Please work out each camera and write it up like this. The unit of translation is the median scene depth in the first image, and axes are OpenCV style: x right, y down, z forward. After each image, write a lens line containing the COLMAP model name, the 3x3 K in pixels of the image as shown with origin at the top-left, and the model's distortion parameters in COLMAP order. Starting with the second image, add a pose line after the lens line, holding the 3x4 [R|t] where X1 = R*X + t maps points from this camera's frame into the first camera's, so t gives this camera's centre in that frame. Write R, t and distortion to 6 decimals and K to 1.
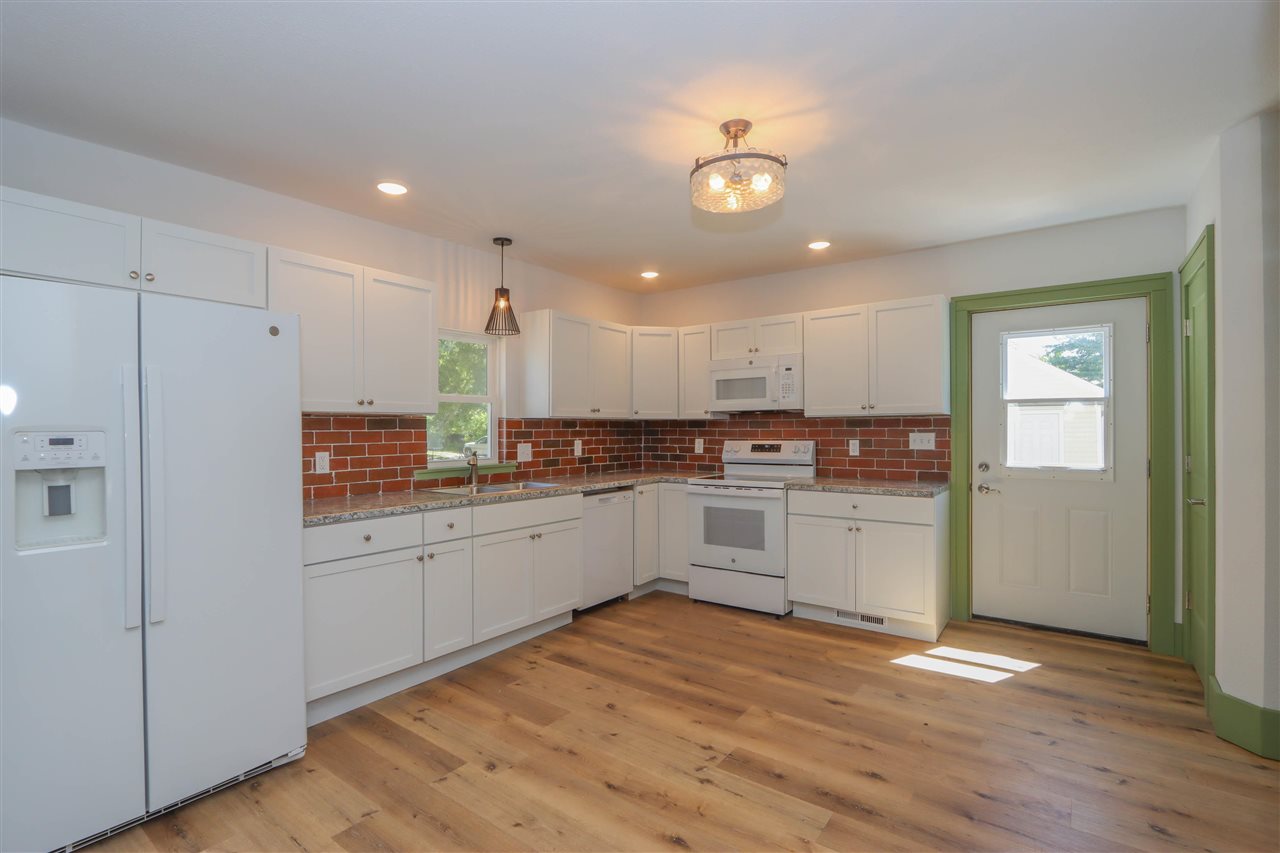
lens RADIAL K [[593.8, 0, 641.5], [0, 593.8, 430.1], [0, 0, 1]] dist [-0.021909, 0.003607]
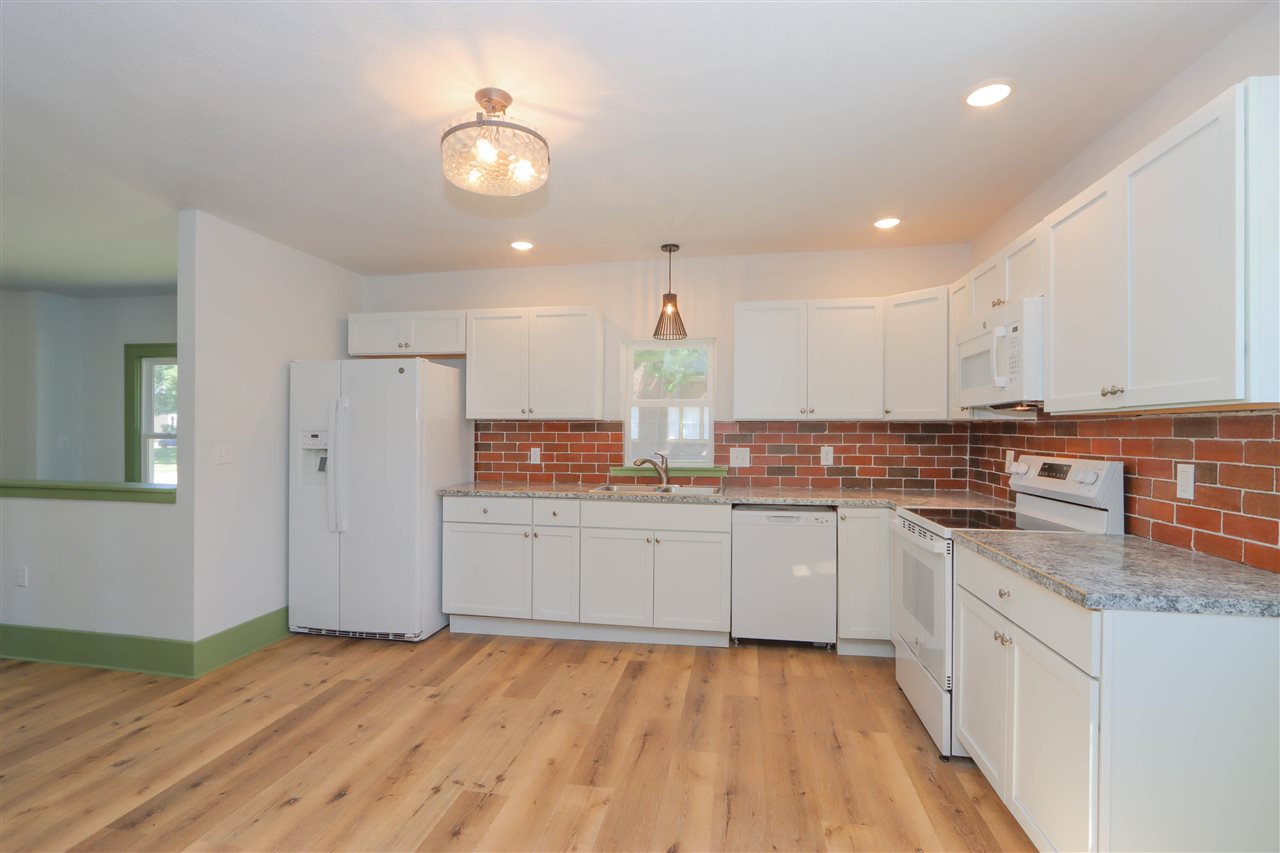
lens RADIAL K [[593.8, 0, 630.7], [0, 593.8, 430.6], [0, 0, 1]] dist [-0.021909, 0.003607]
pose [[0.445685, 0.006919, -0.895163, 0.647998], [-0.007545, 0.999964, 0.003973, -0.008185], [0.895158, 0.004984, 0.445721, 0.485234]]
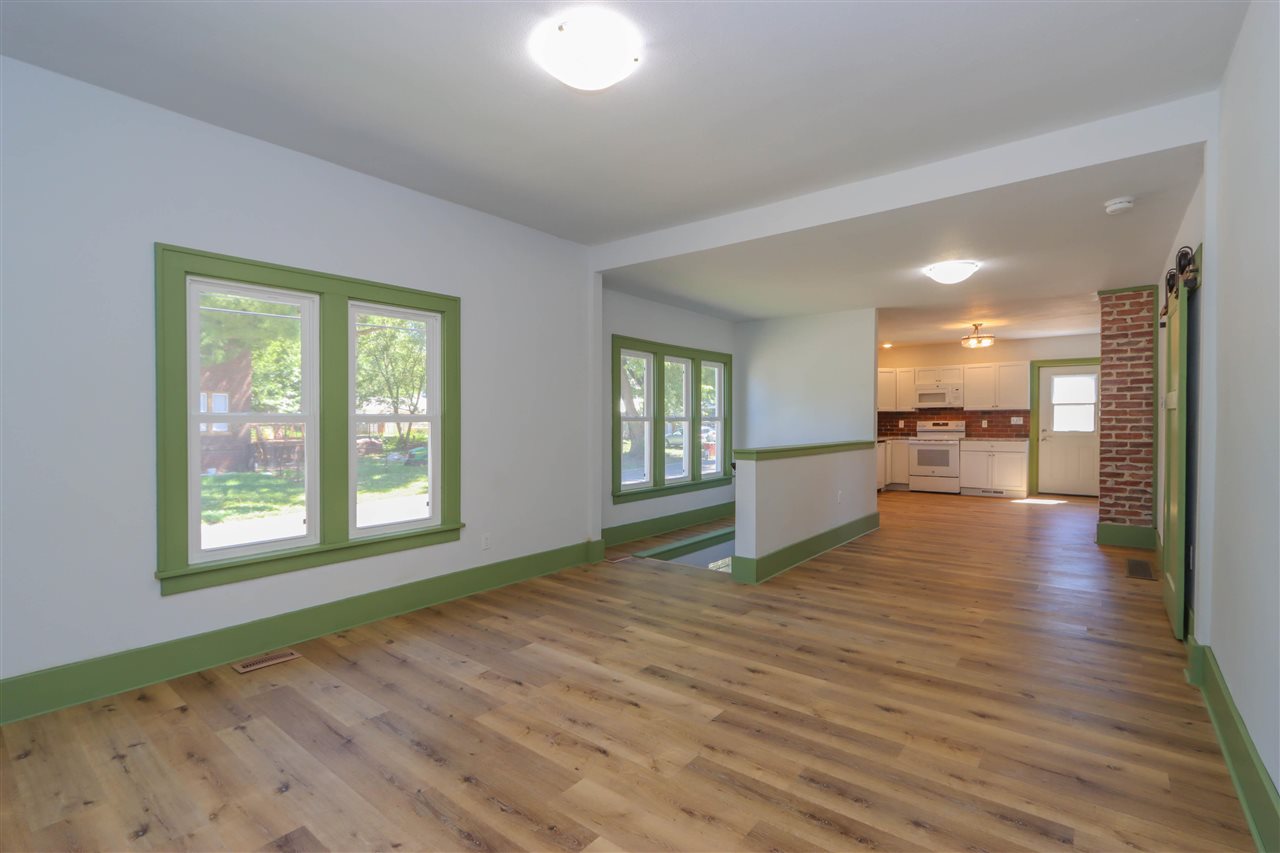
lens RADIAL K [[593.8, 0, 633.0], [0, 593.8, 436.6], [0, 0, 1]] dist [-0.021909, 0.003607]
pose [[0.999054, 0.001626, -0.043455, -1.029821], [-0.000594, 0.999718, 0.023758, 0.029599], [0.043481, -0.023709, 0.998773, -1.530240]]
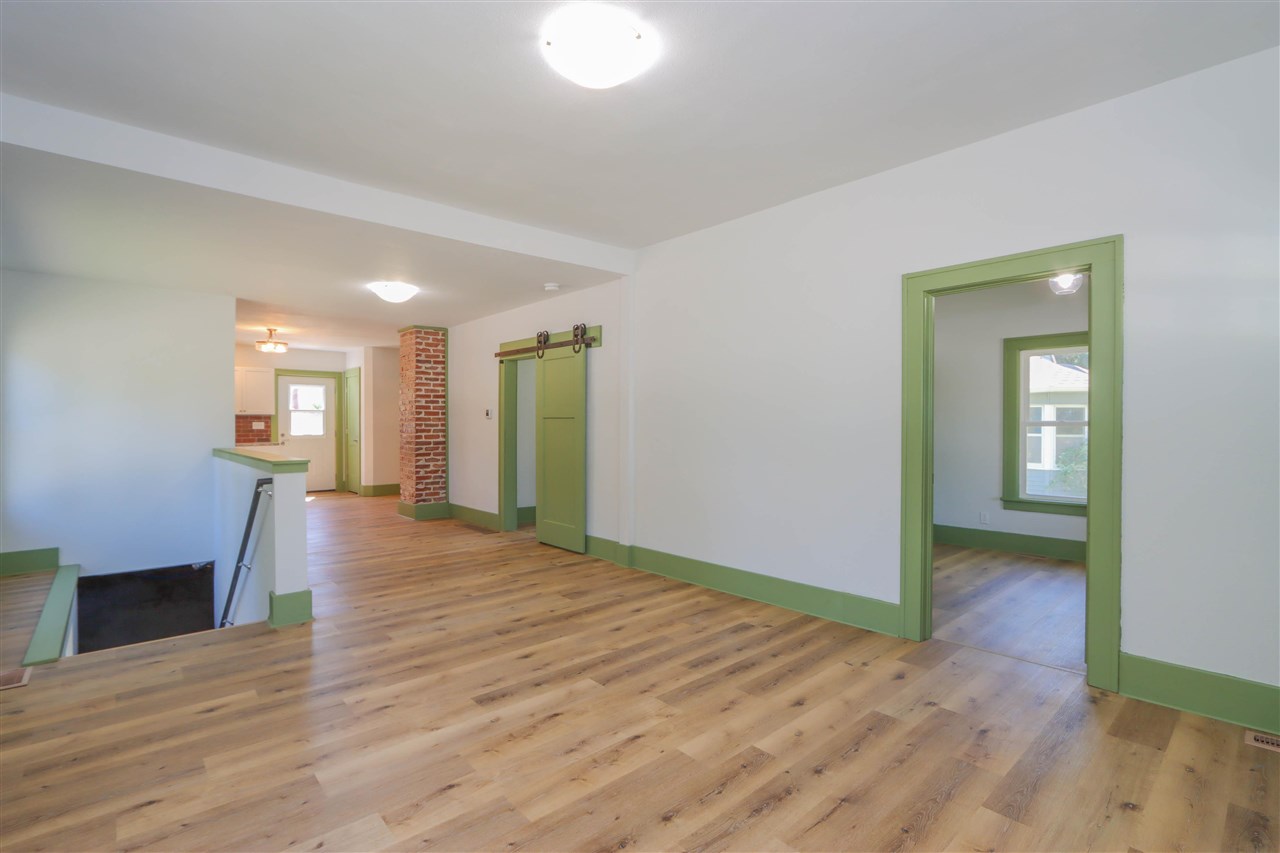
lens RADIAL K [[593.8, 0, 641.3], [0, 593.8, 424.3], [0, 0, 1]] dist [-0.021909, 0.003607]
pose [[0.192643, 0.004601, 0.981258, -1.697674], [0.003324, 0.999980, -0.005341, 0.033657], [-0.981263, 0.004291, 0.192624, -1.071689]]
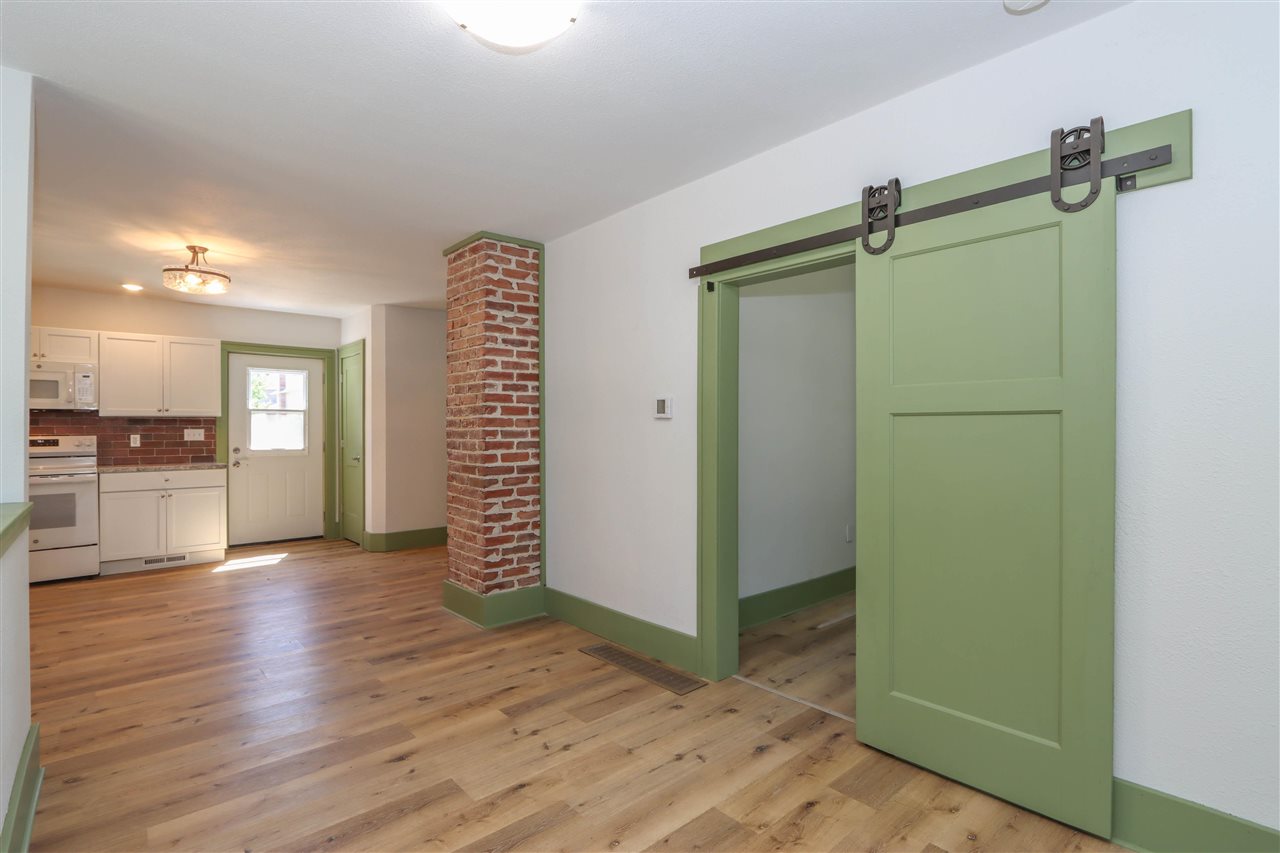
lens RADIAL K [[593.8, 0, 636.5], [0, 593.8, 425.3], [0, 0, 1]] dist [-0.021909, 0.003607]
pose [[0.186657, 0.013269, 0.982336, -0.791911], [0.006030, 0.999874, -0.014652, 0.024610], [-0.982407, 0.008658, 0.186554, -0.360705]]
